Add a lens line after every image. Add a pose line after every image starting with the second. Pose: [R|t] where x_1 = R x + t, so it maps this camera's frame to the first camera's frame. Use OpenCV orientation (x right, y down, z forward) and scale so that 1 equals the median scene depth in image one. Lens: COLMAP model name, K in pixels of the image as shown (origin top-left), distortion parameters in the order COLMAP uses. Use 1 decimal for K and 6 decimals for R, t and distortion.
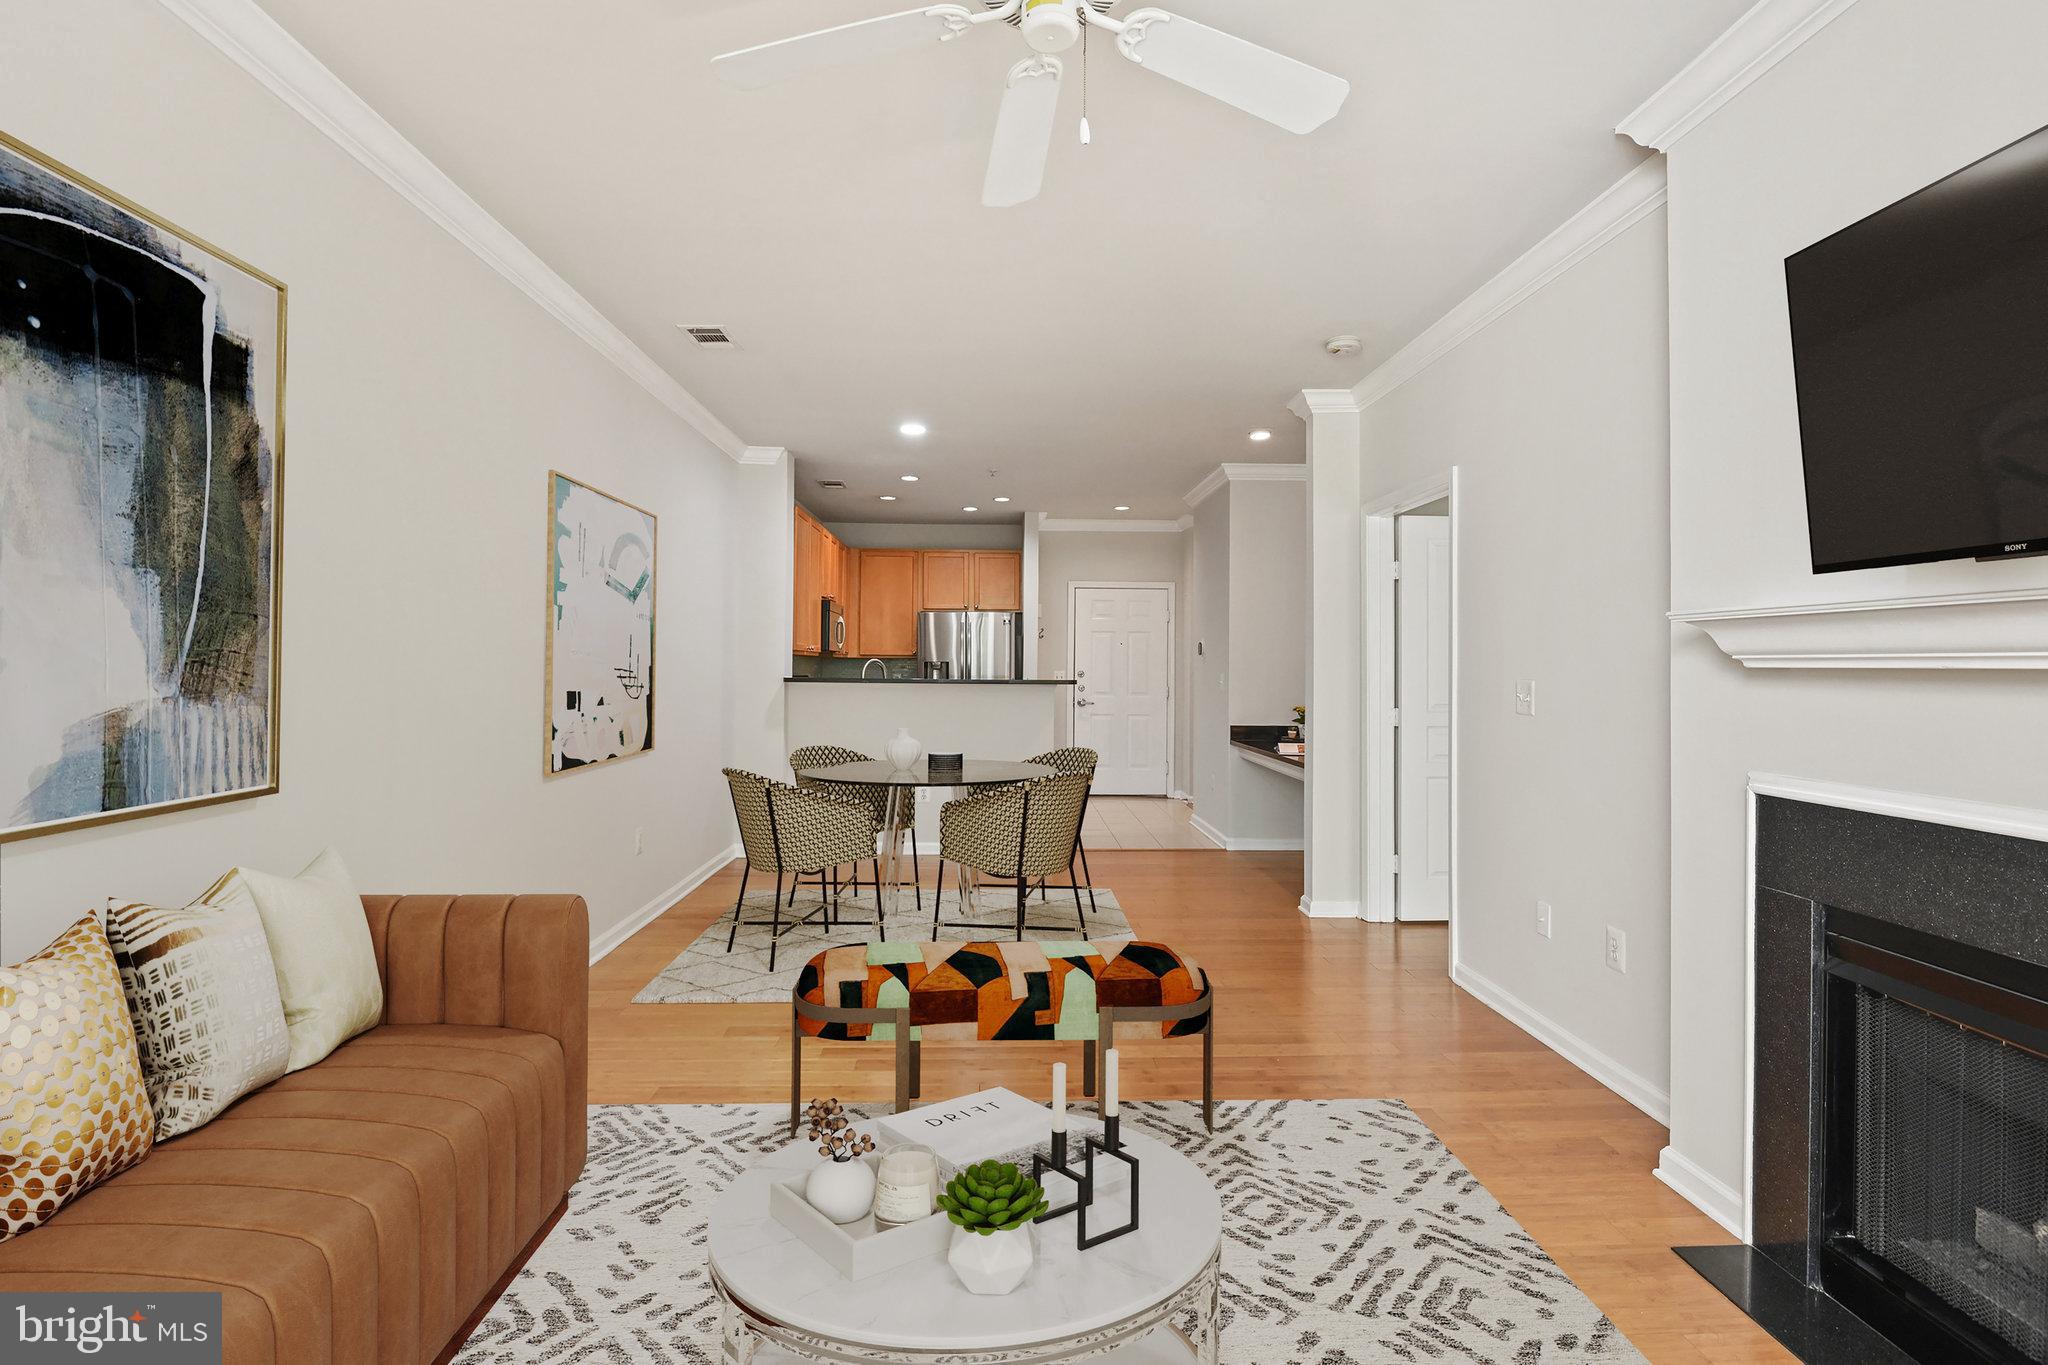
lens RADIAL K [[955.7, 0, 1022.0], [0, 955.7, 658.8], [0, 0, 1]] dist [-0.009807, -0.005460]
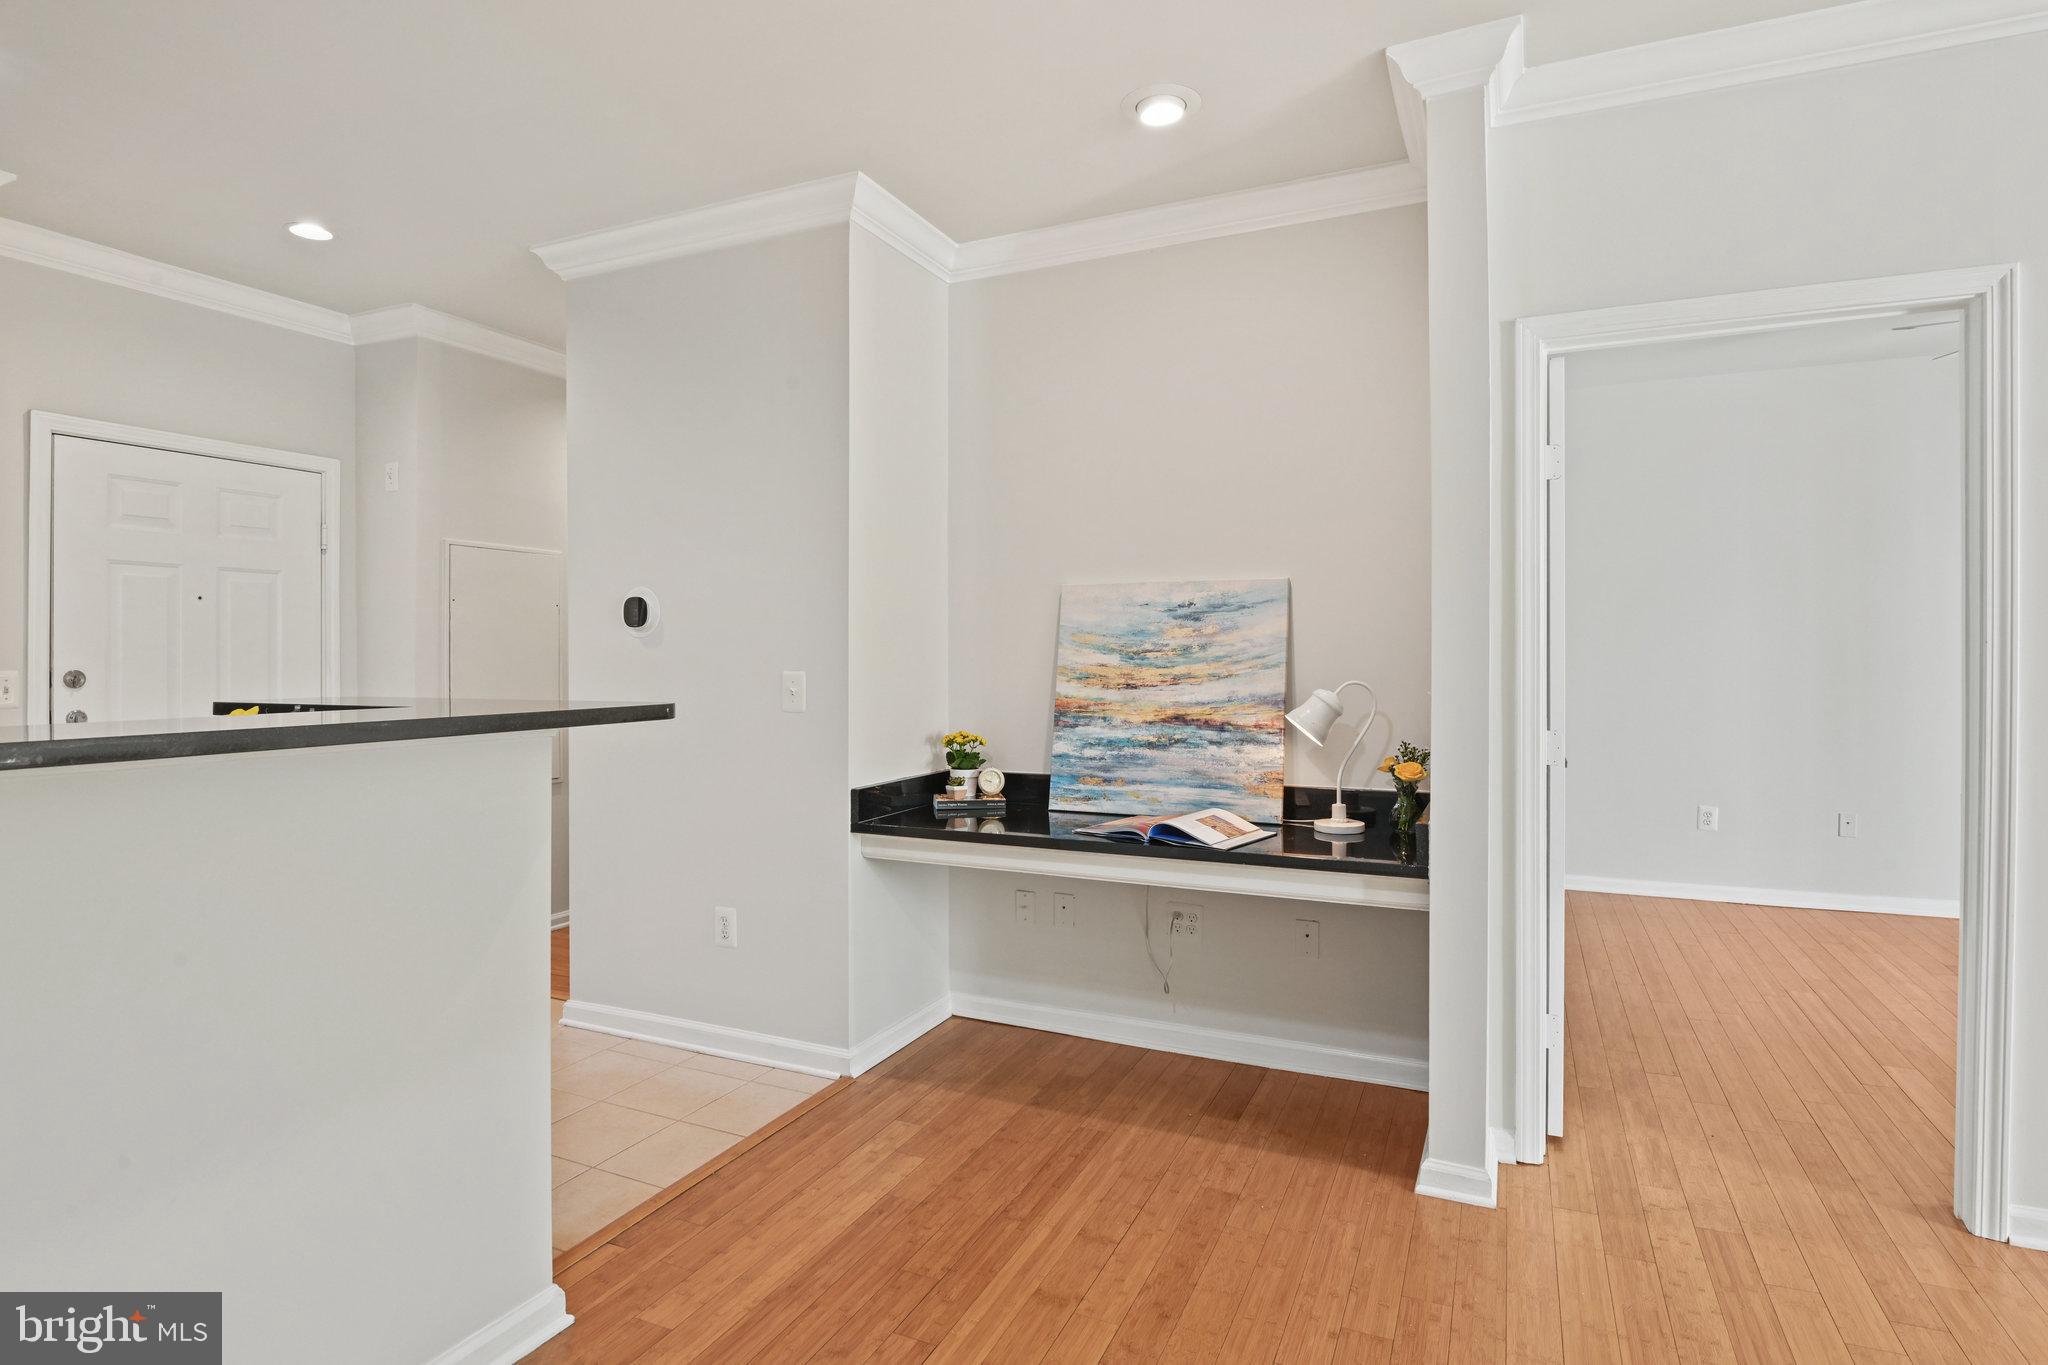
lens RADIAL K [[1050.2, 0, 1022.4], [0, 1050.2, 660.4], [0, 0, 1]] dist [-0.012931, -0.005726]
pose [[0.445366, -0.015331, 0.895217, -0.204339], [0.000199, 0.999855, 0.017024, 0.003791], [-0.895349, -0.007403, 0.445304, 0.848617]]
